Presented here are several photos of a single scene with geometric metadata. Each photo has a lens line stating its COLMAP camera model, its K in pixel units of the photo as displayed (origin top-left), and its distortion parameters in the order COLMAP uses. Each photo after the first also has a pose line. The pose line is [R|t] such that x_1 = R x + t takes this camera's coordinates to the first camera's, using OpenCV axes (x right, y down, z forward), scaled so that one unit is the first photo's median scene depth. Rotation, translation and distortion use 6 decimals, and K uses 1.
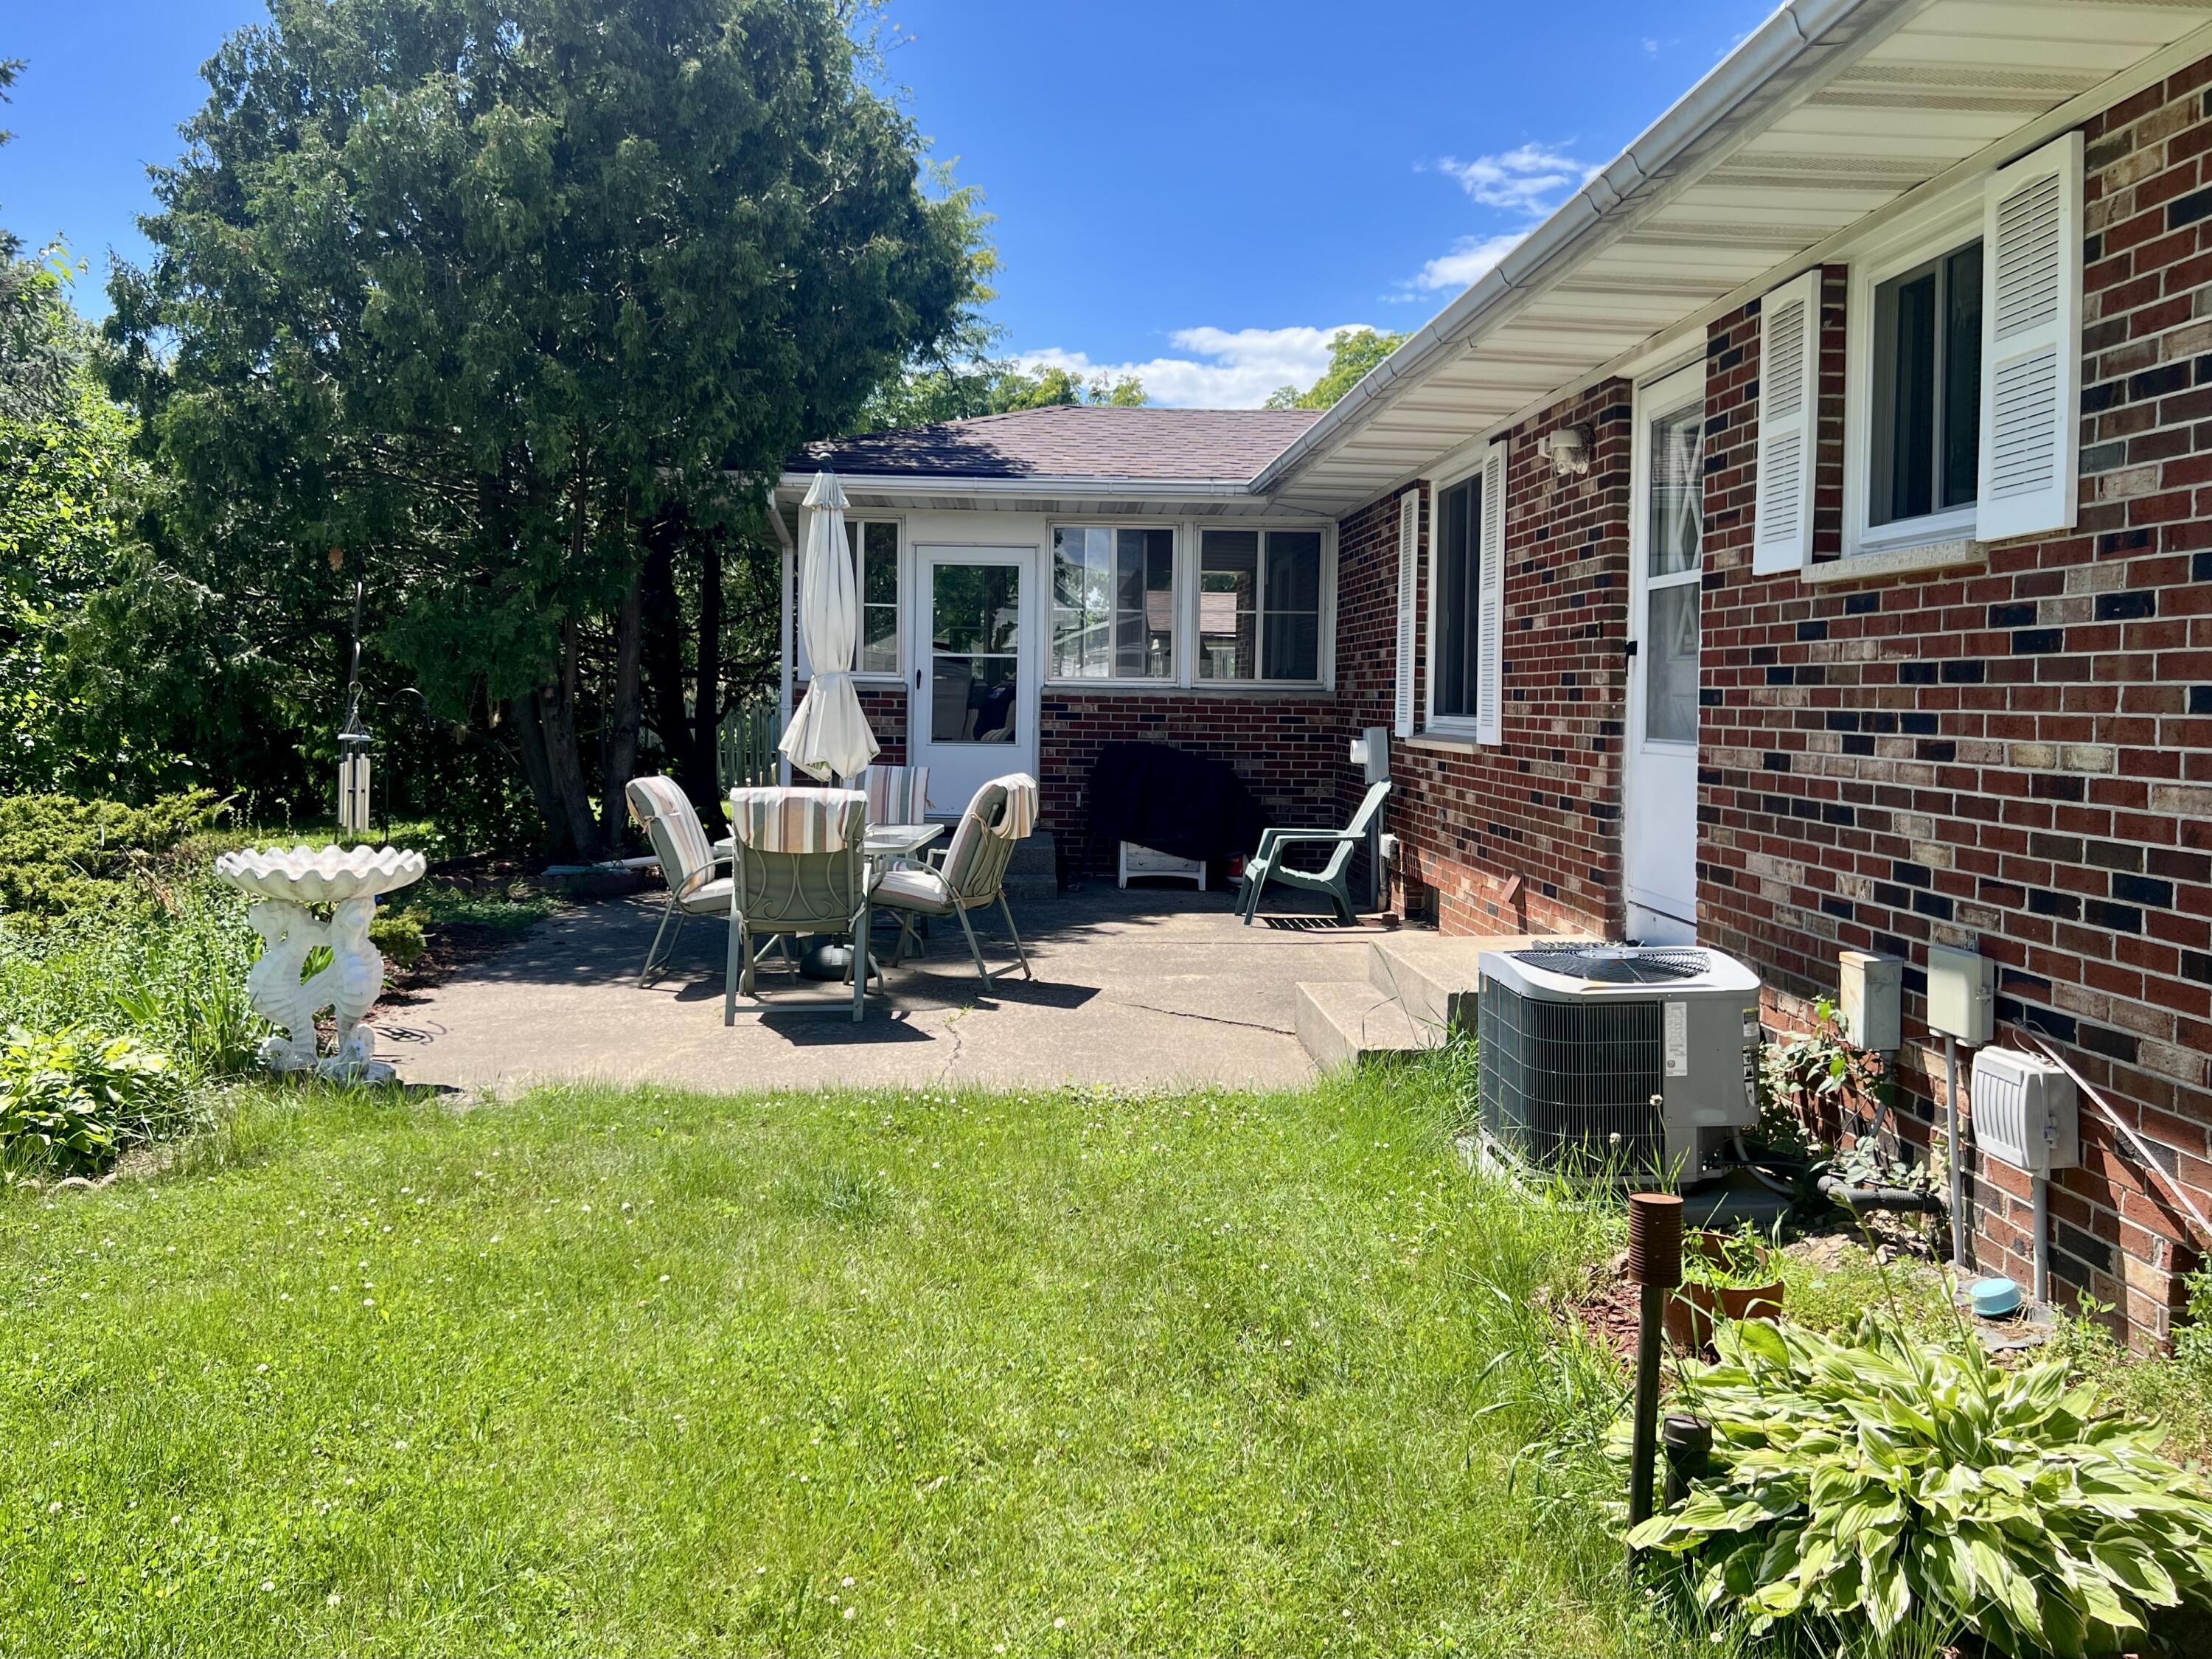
lens RADIAL K [[1668.3, 0, 1106.0], [0, 1668.3, 829.5], [0, 0, 1]] dist [0.070797, 0.000473]
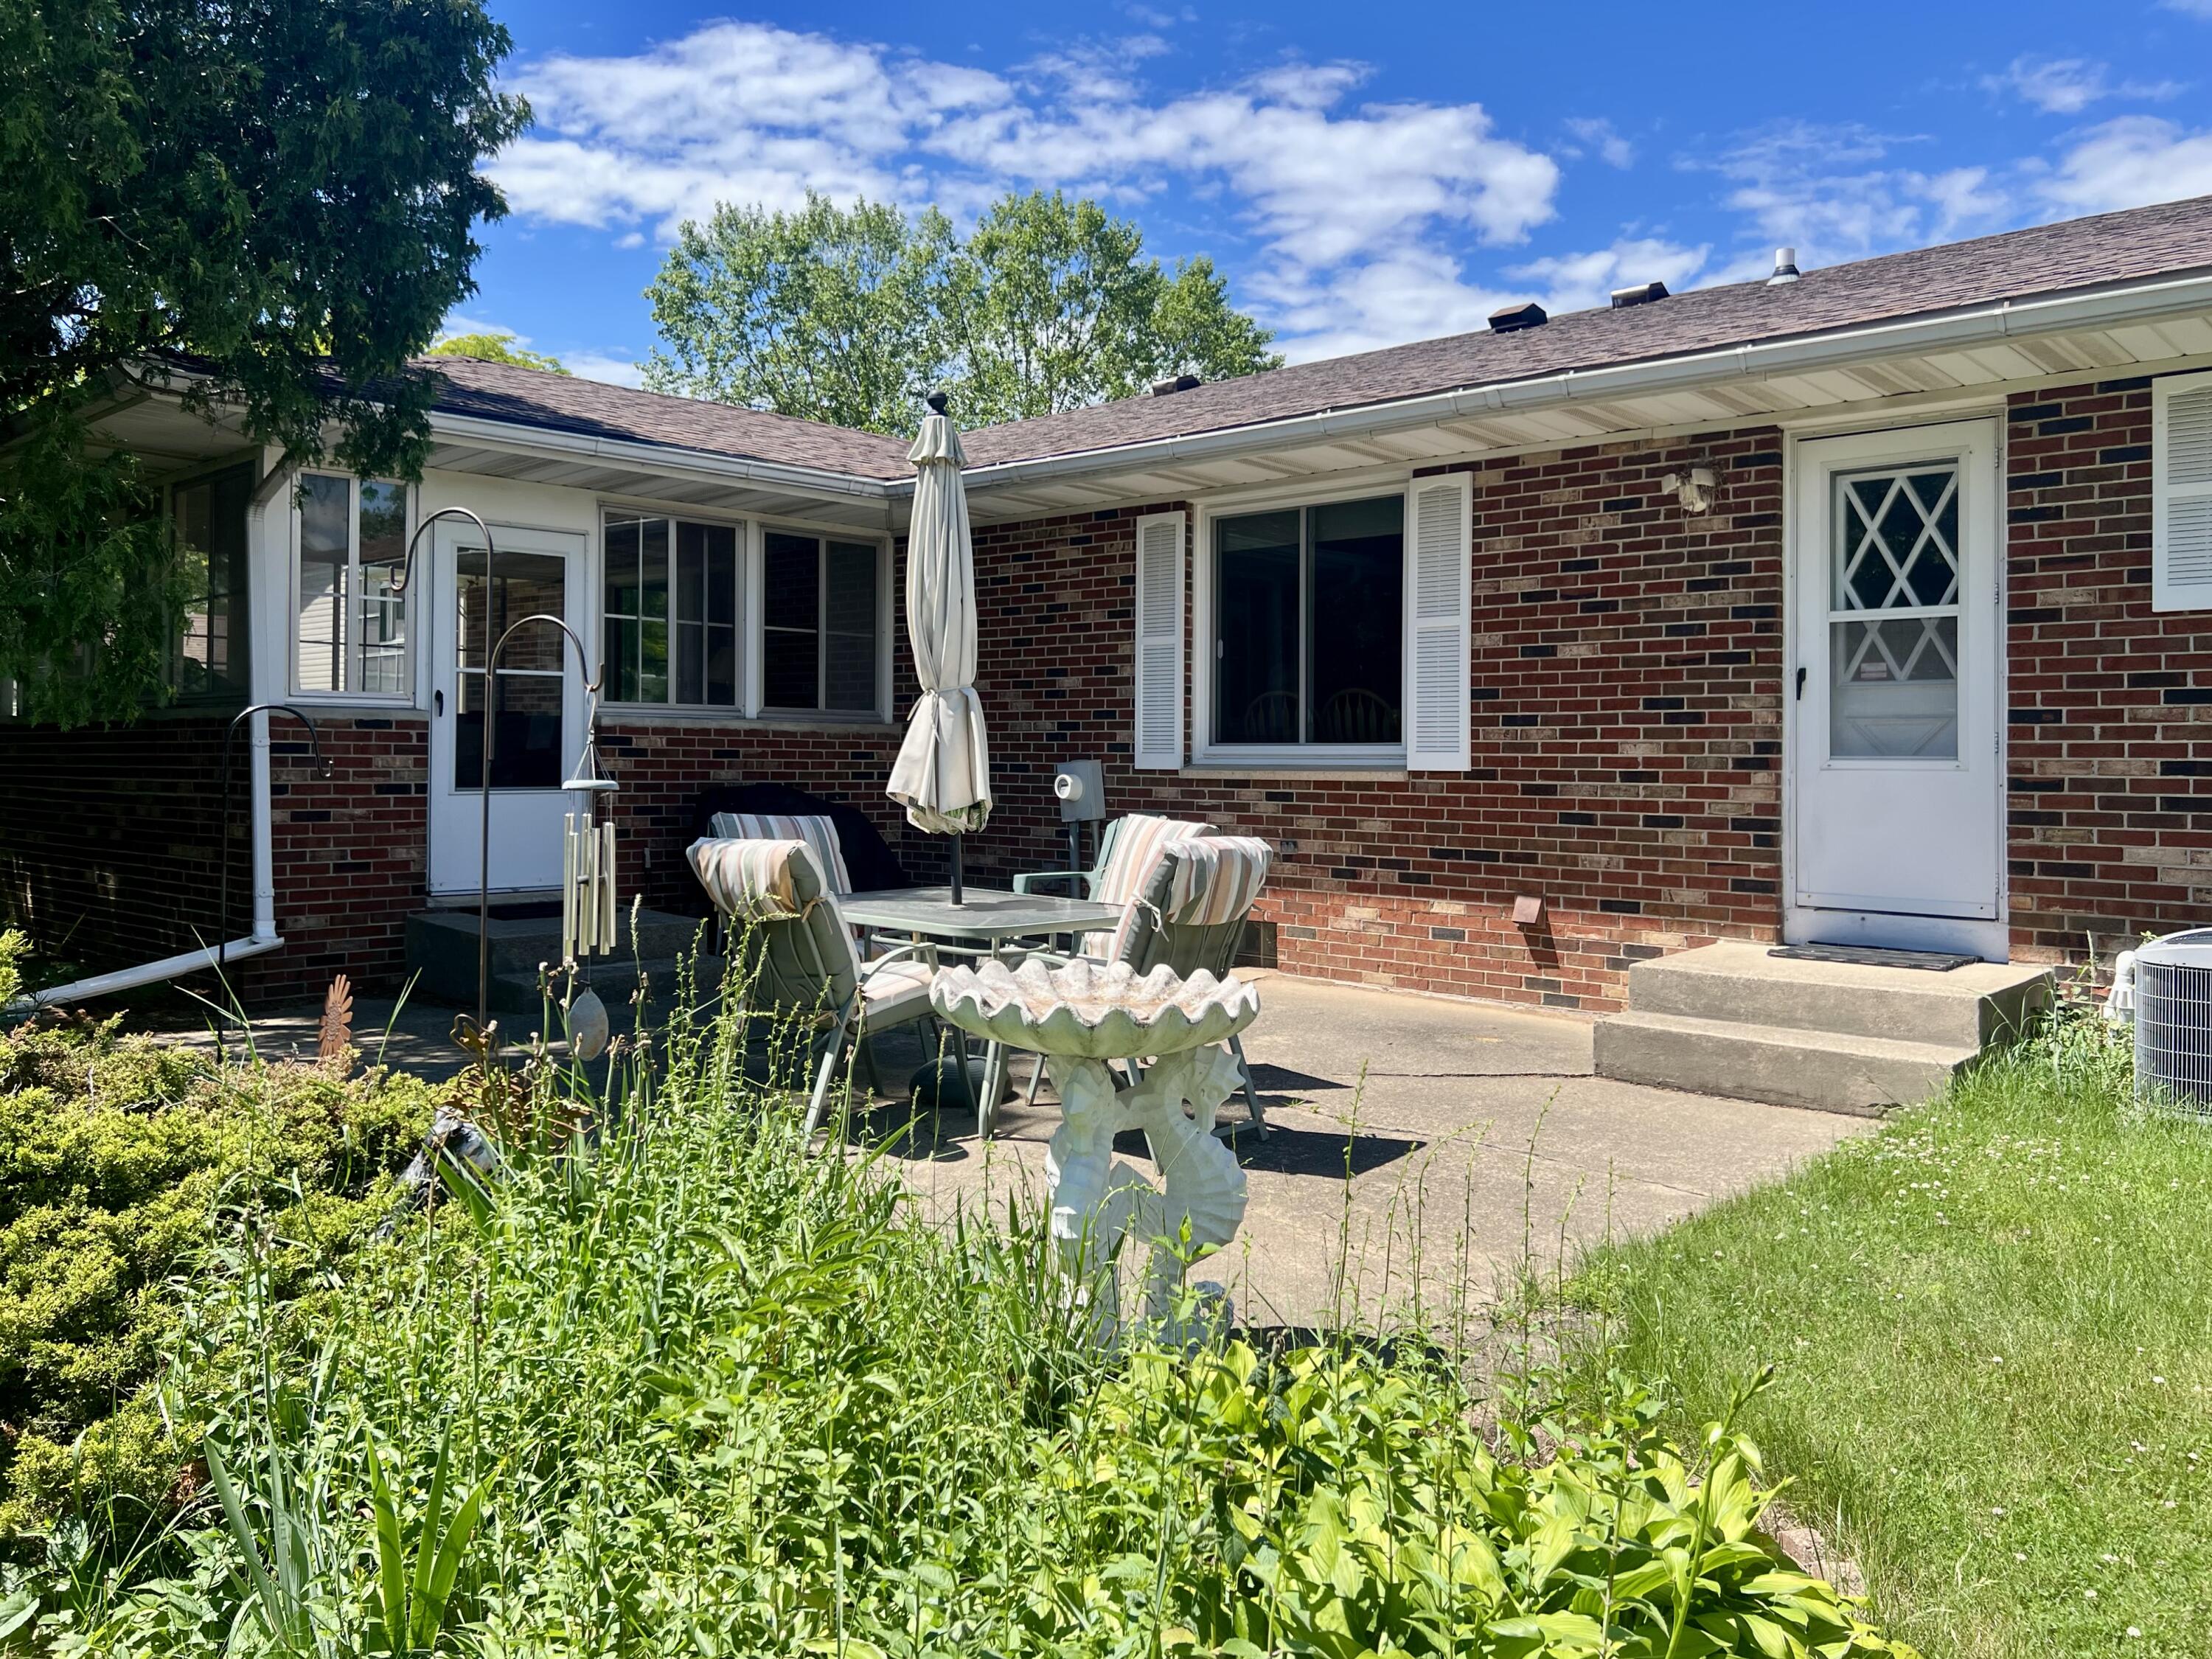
lens RADIAL K [[1668.3, 0, 1106.0], [0, 1668.3, 829.5], [0, 0, 1]] dist [0.070797, 0.000473]
pose [[0.713984, -0.041773, 0.698915, -0.626250], [0.060113, 0.998190, -0.001749, -0.026063], [-0.697577, 0.043263, 0.715203, 0.427766]]
